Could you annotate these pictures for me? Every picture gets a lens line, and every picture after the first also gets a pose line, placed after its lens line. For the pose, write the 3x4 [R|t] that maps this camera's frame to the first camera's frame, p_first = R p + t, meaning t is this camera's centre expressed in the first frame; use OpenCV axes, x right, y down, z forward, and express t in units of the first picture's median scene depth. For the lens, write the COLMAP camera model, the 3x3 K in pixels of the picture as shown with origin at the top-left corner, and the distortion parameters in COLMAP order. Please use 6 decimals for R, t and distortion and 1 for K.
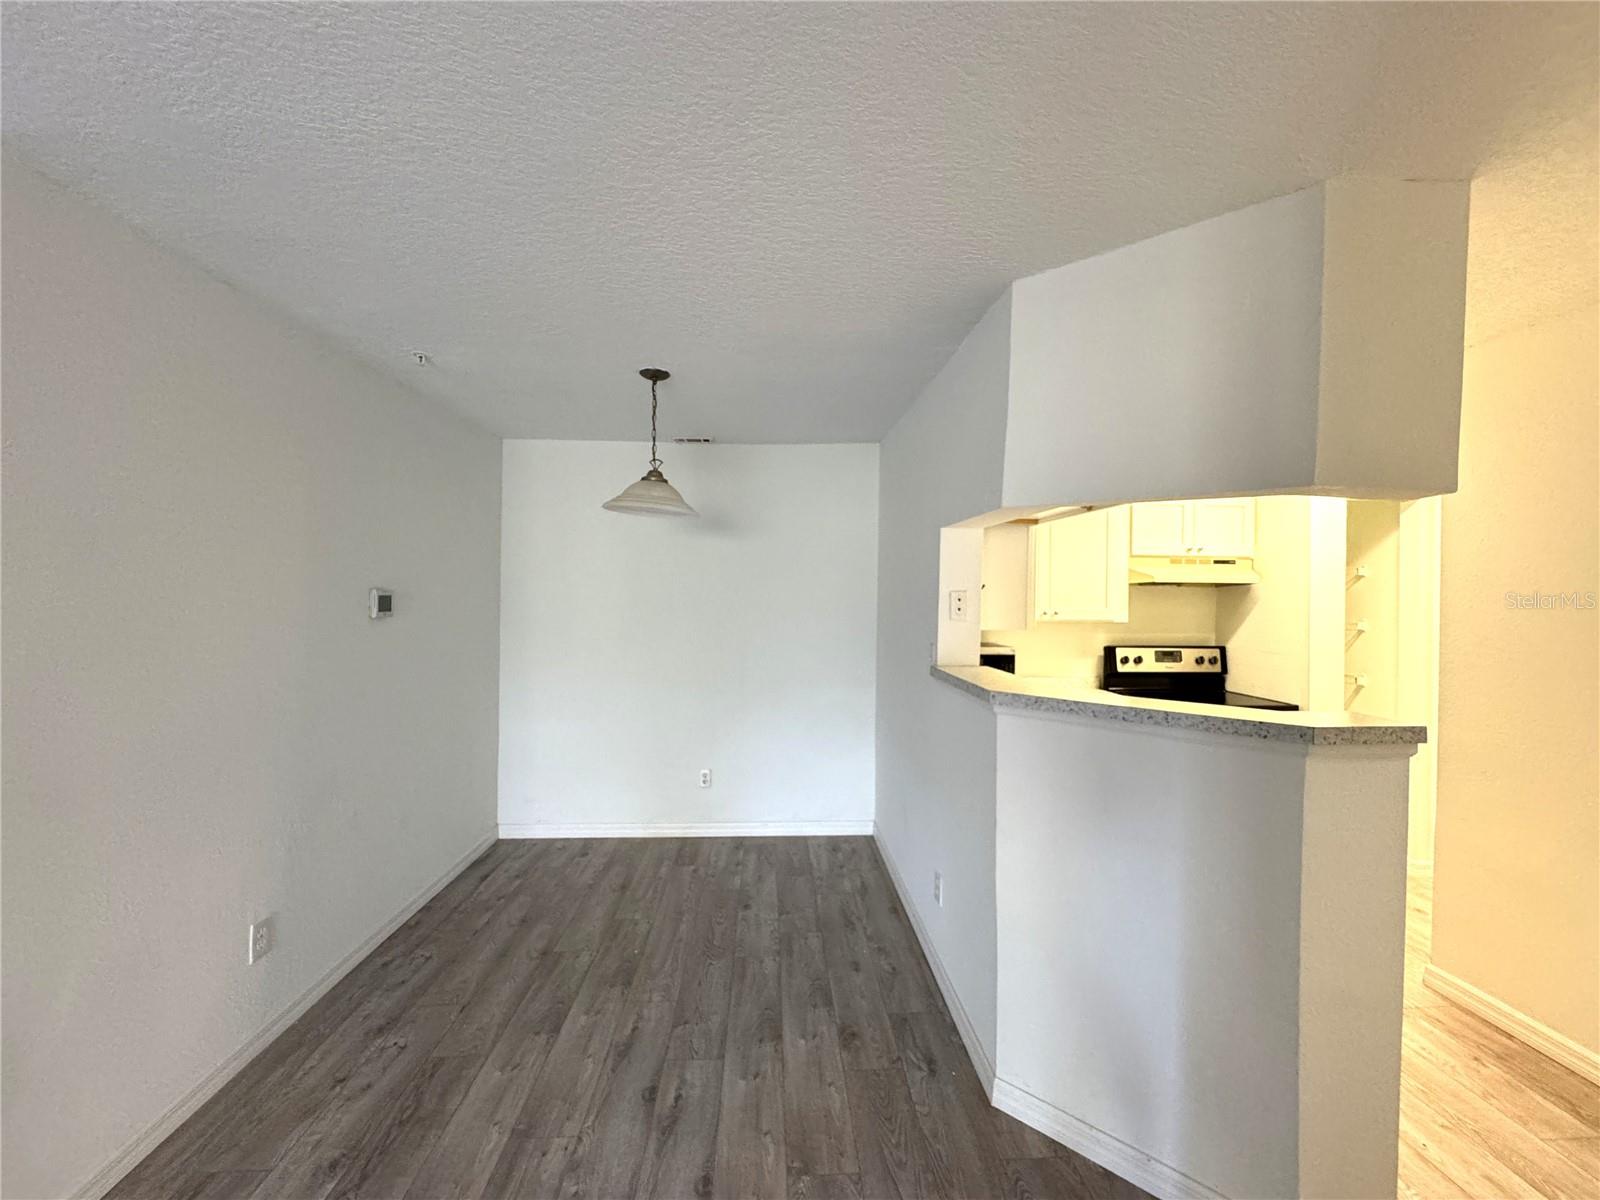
lens RADIAL K [[644.3, 0, 798.4], [0, 644.3, 600.5], [0, 0, 1]] dist [-0.005403, 0.001047]
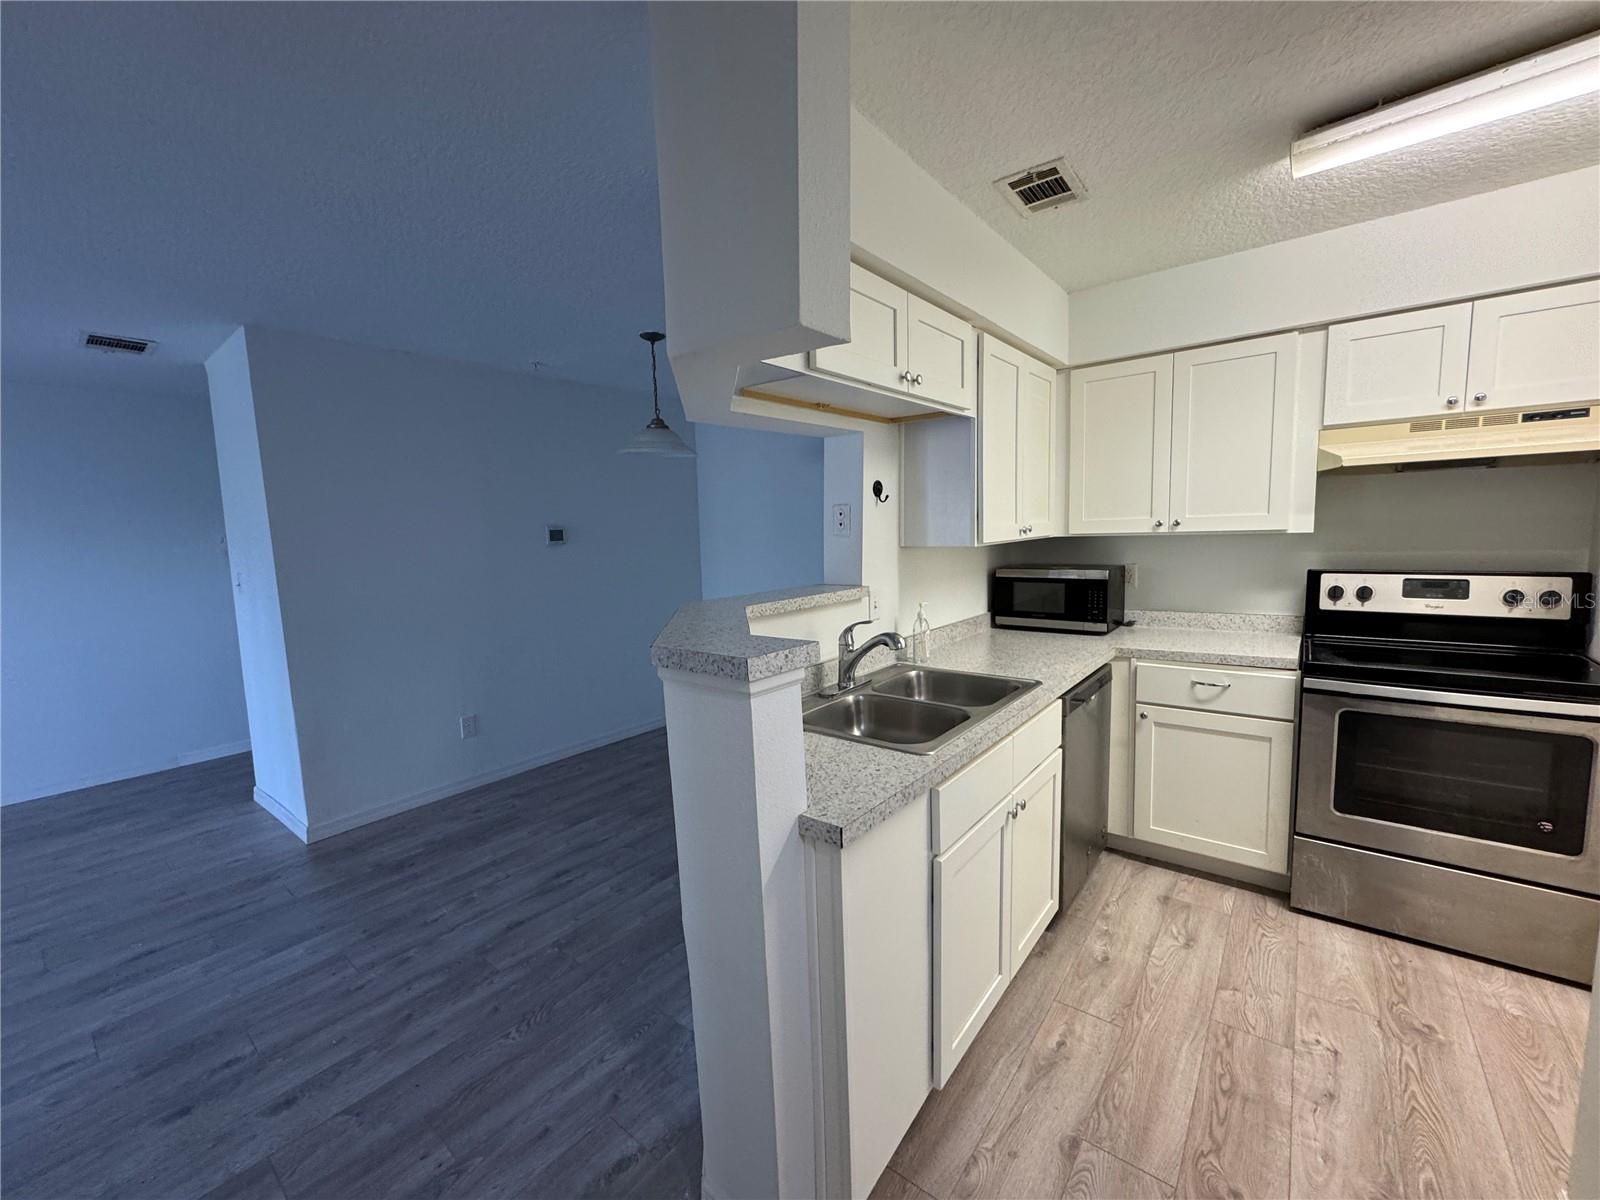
lens RADIAL K [[644.3, 0, 799.2], [0, 644.3, 601.1], [0, 0, 1]] dist [-0.005403, 0.001047]
pose [[0.748106, 0.040904, -0.662318, 0.557672], [0.035745, 0.994165, 0.101773, 0.017682], [0.662616, -0.099811, 0.742279, 0.174863]]
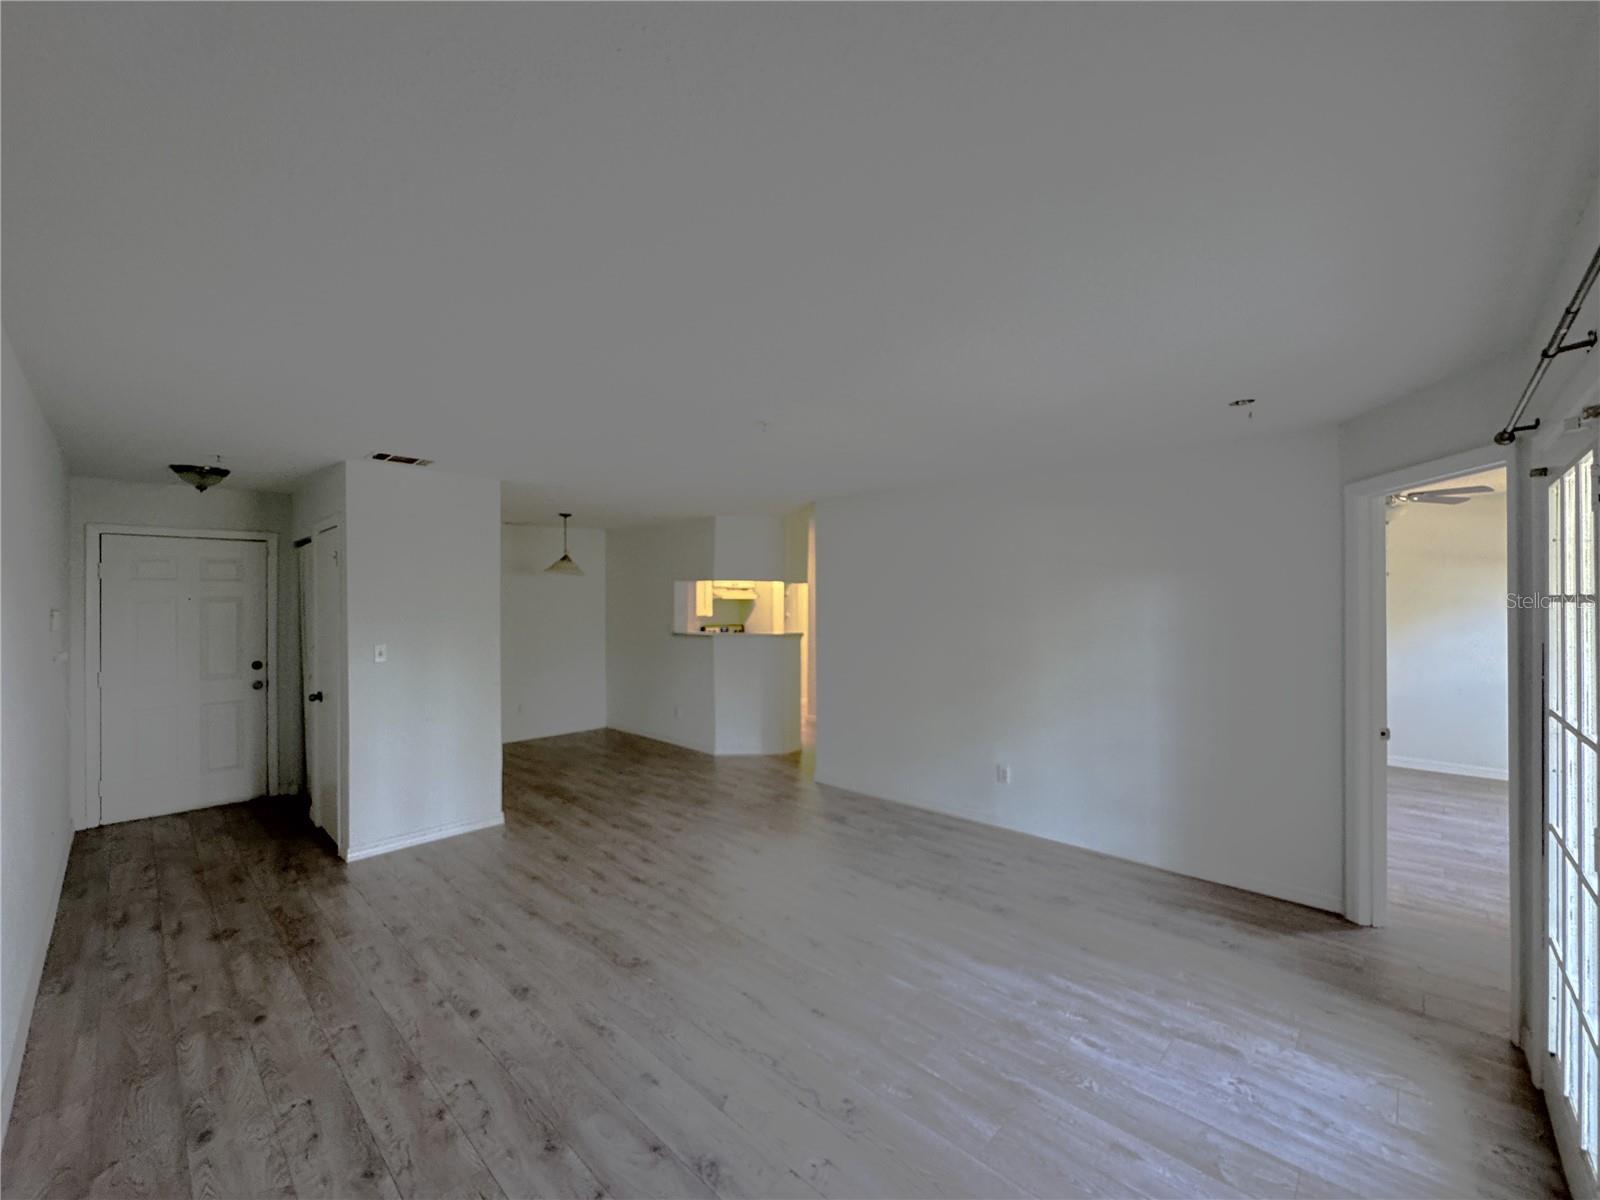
lens RADIAL K [[644.3, 0, 805.0], [0, 644.3, 602.5], [0, 0, 1]] dist [-0.005403, 0.001047]
pose [[0.721458, -0.013376, 0.692329, -0.866095], [0.015072, 0.999880, 0.003612, -0.018741], [-0.692294, 0.007829, 0.721573, -0.921812]]
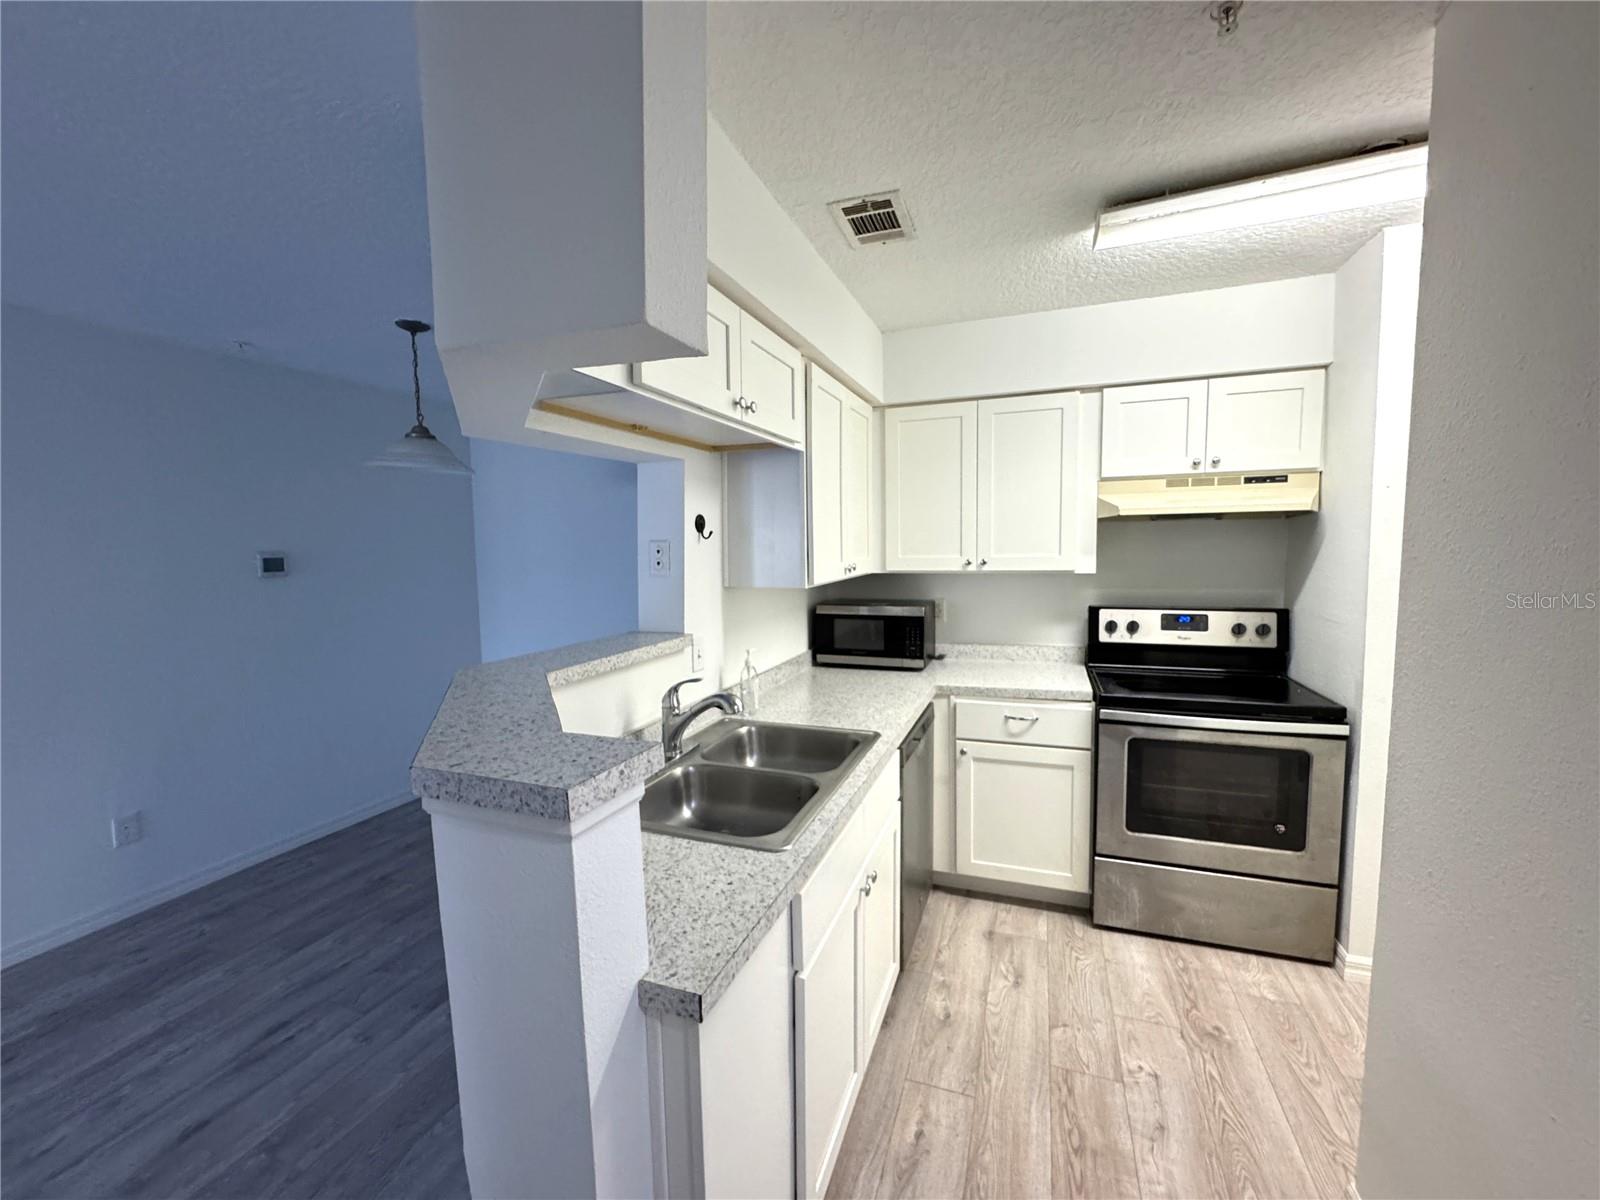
lens RADIAL K [[644.3, 0, 800.2], [0, 644.3, 600.8], [0, 0, 1]] dist [-0.005403, 0.001047]
pose [[0.917363, 0.010916, -0.397902, 0.497740], [0.022883, 0.996525, 0.080093, -0.000785], [0.397393, -0.082580, 0.913925, 0.220163]]
